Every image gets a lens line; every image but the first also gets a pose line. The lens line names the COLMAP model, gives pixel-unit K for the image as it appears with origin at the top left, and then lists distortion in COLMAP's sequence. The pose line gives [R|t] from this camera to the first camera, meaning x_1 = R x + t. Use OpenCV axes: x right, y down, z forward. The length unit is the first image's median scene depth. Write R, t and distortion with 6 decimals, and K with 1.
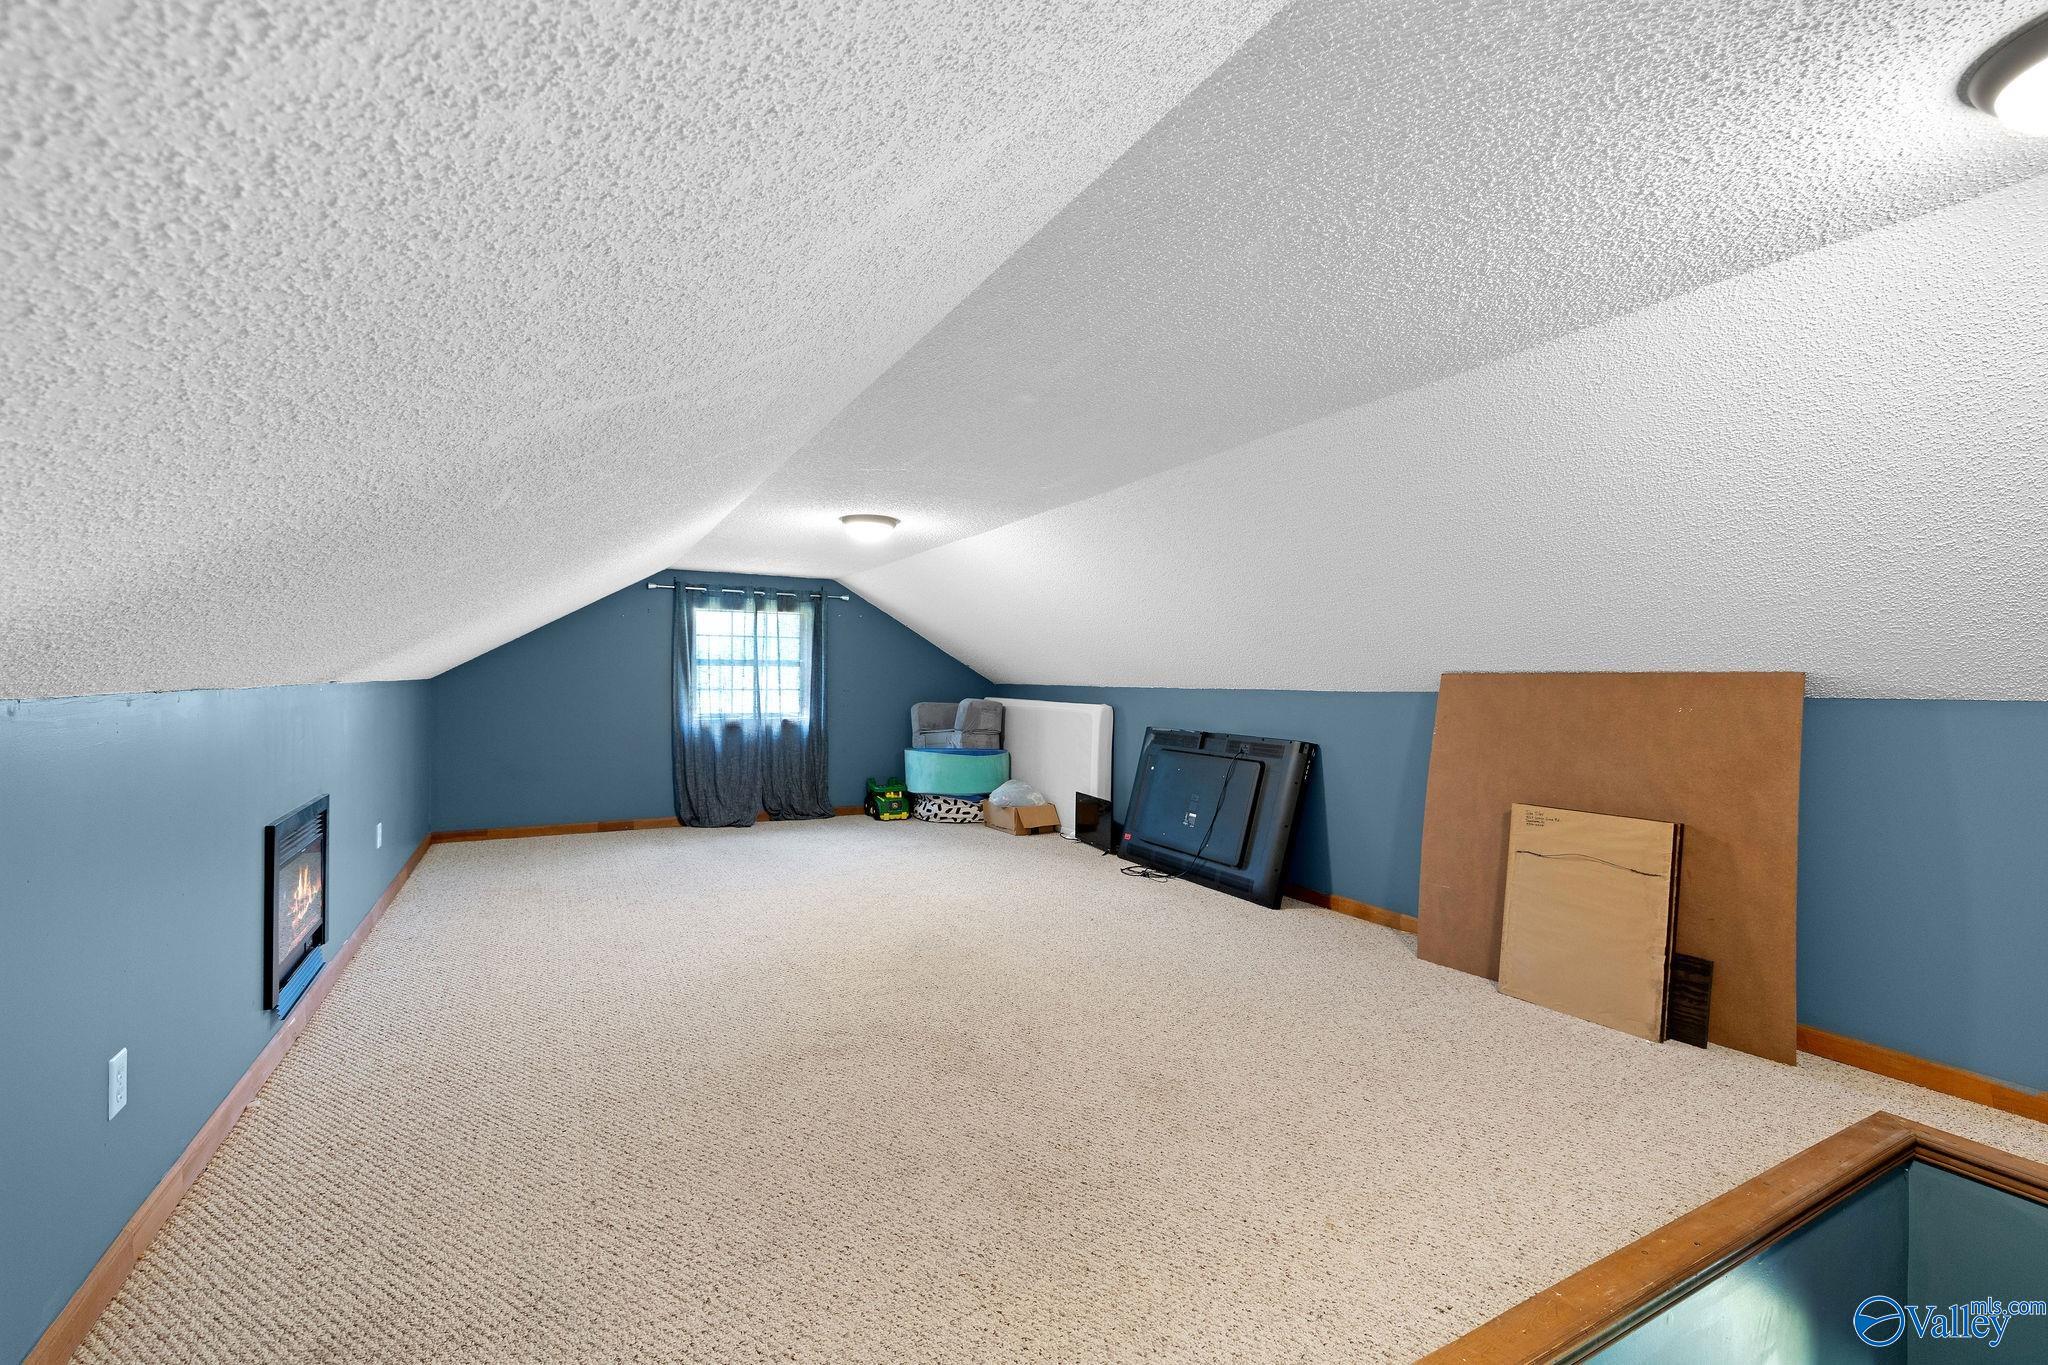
lens RADIAL K [[873.6, 0, 1019.8], [0, 873.6, 679.8], [0, 0, 1]] dist [-0.001271, -0.000059]
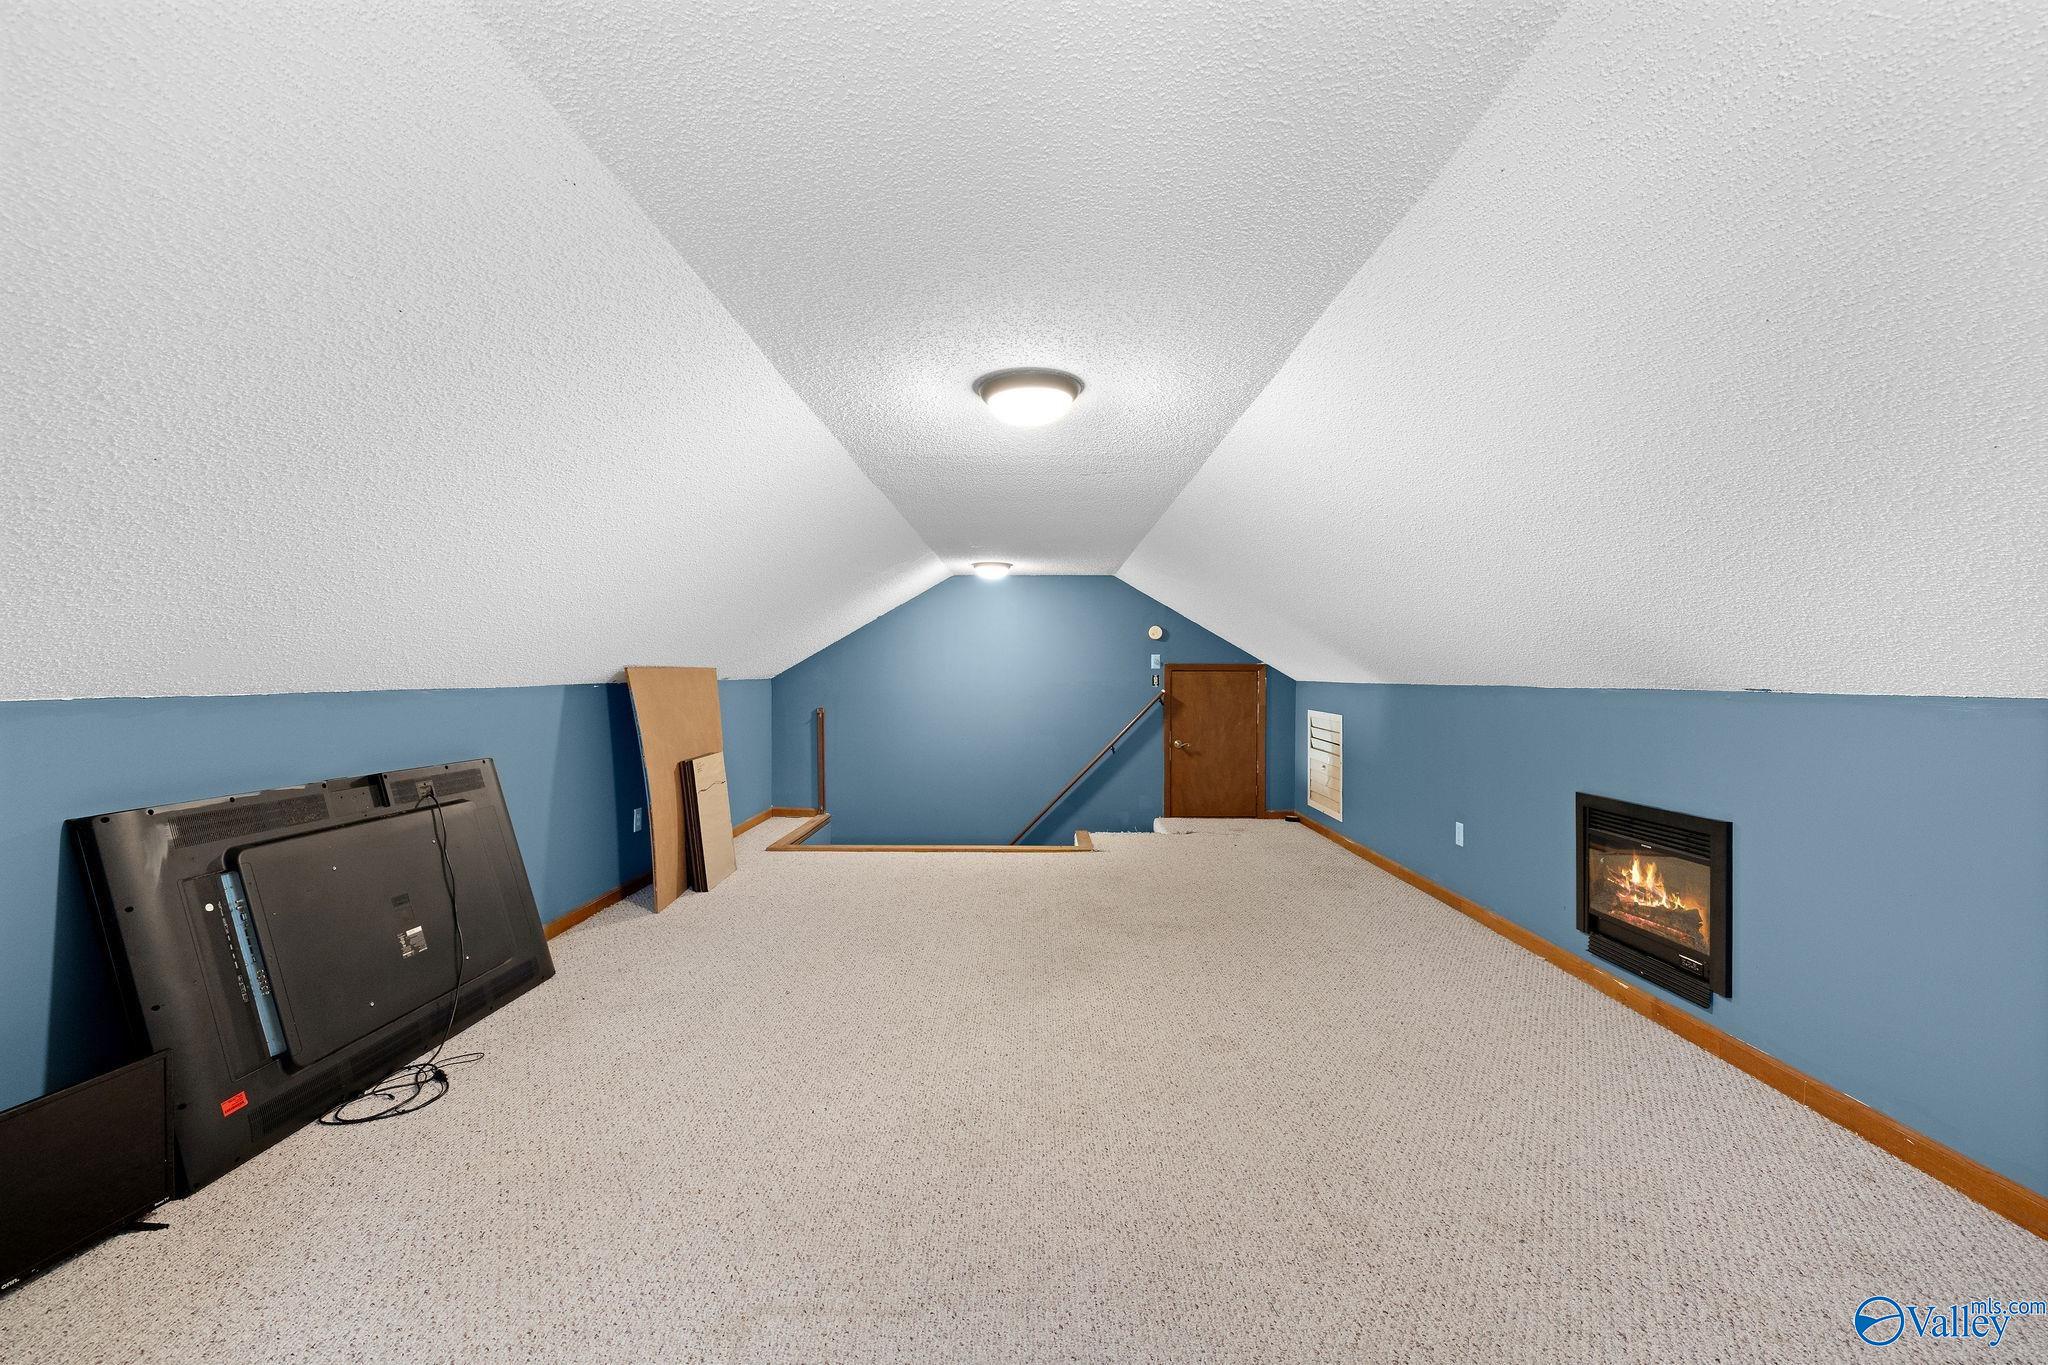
lens RADIAL K [[873.6, 0, 1023.4], [0, 873.6, 680.7], [0, 0, 1]] dist [-0.001271, -0.000059]
pose [[-0.868626, -0.010906, 0.495349, -0.432461], [-0.004778, 0.999896, 0.013636, -0.007677], [-0.495446, 0.009478, -0.868587, 1.424287]]
